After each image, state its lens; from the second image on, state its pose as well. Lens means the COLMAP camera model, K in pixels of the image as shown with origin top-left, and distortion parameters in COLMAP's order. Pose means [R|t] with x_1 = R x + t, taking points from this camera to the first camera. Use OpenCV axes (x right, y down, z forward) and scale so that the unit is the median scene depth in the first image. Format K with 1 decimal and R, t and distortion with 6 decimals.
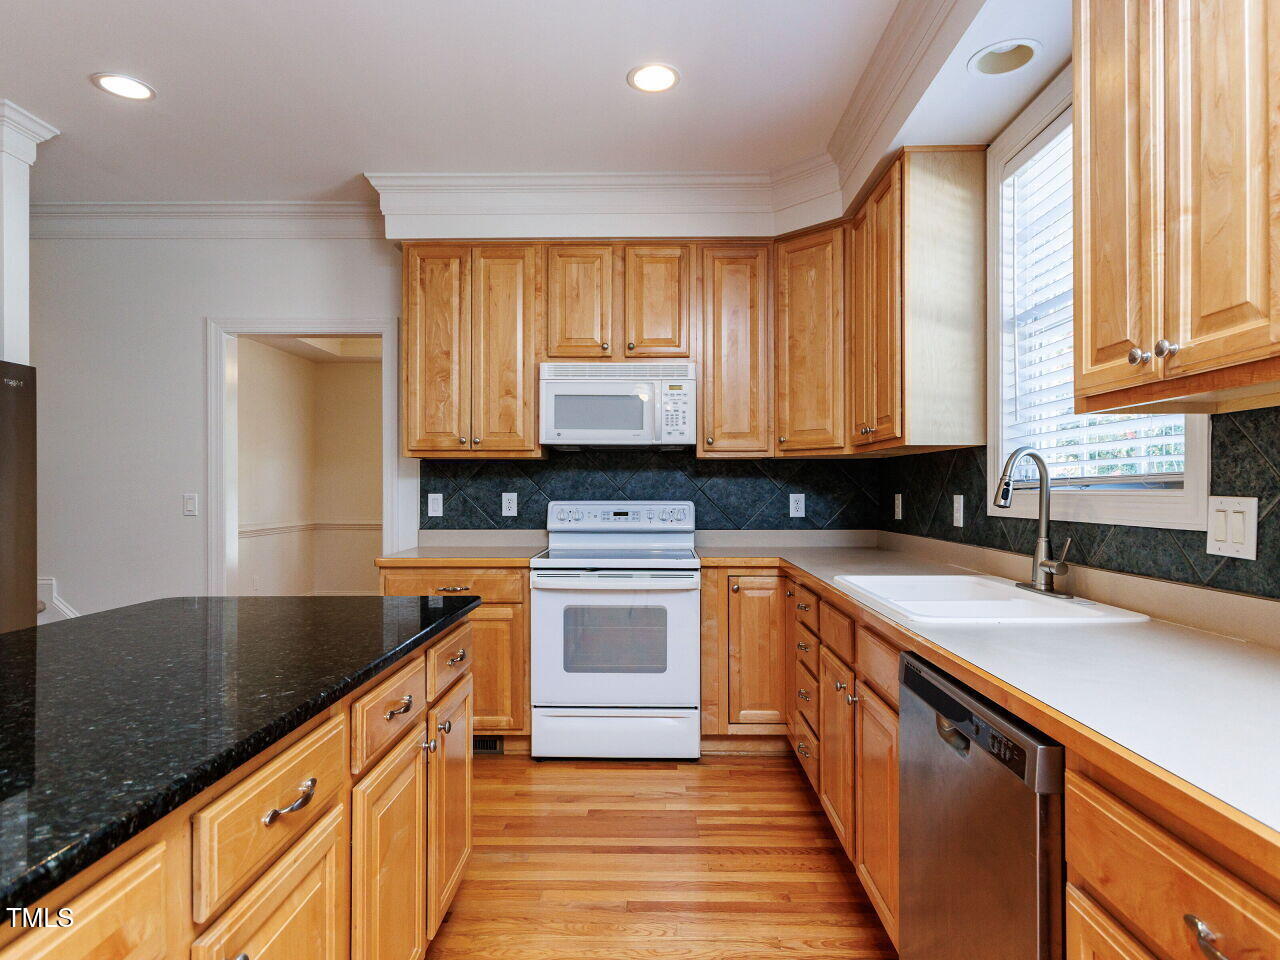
lens RADIAL K [[763.4, 0, 640.0], [0, 763.4, 480.0], [0, 0, 1]] dist [0.035487, 0.000393]
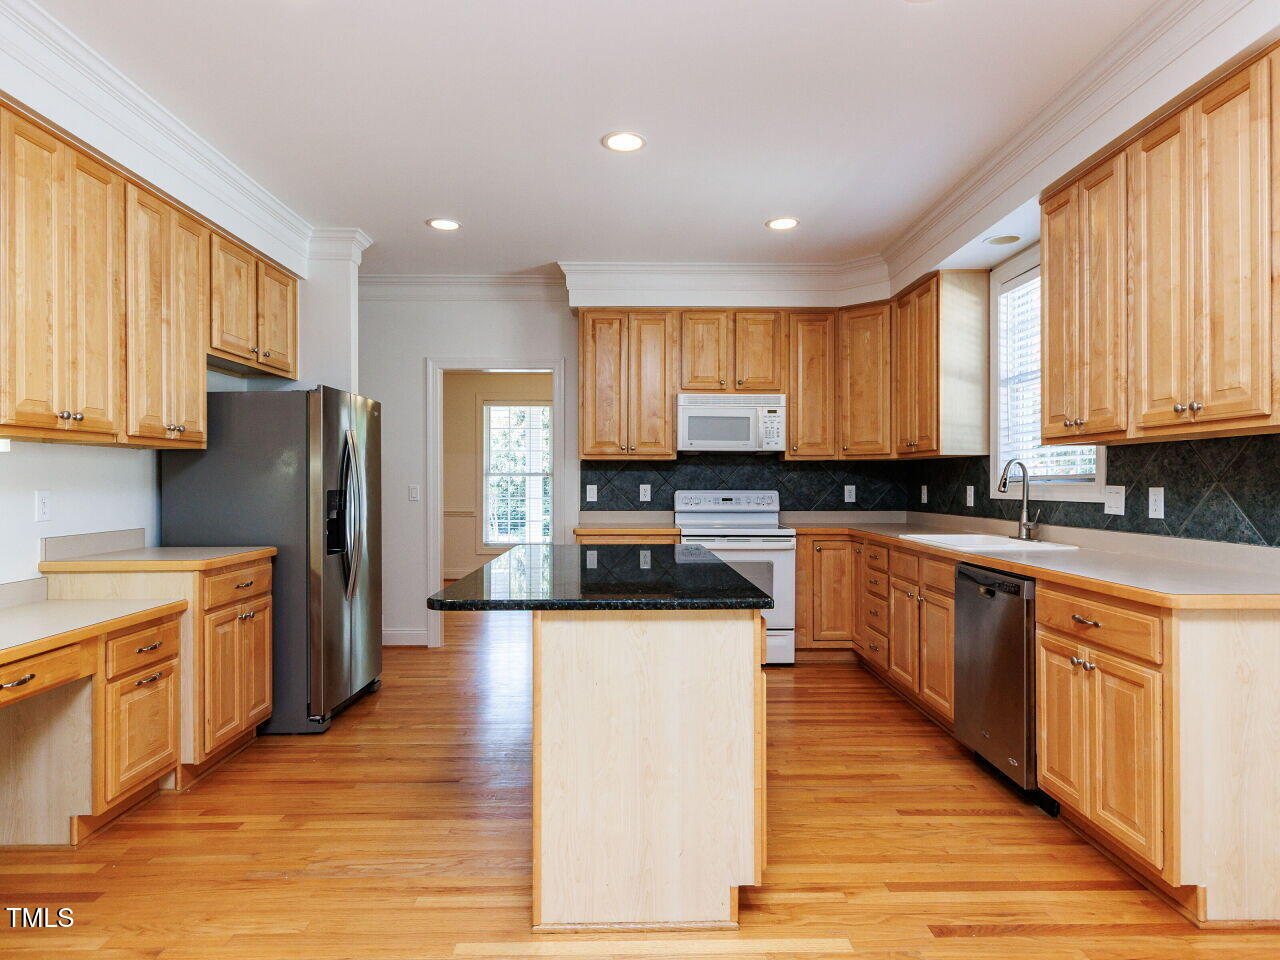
lens RADIAL K [[795.9, 0, 640.2], [0, 795.9, 473.1], [0, 0, 1]] dist [0.065560, 0.000806]
pose [[0.999063, 0.001232, 0.043261, -0.276163], [-0.001250, 0.999999, 0.000380, -0.005337], [-0.043260, -0.000433, 0.999064, -0.511386]]
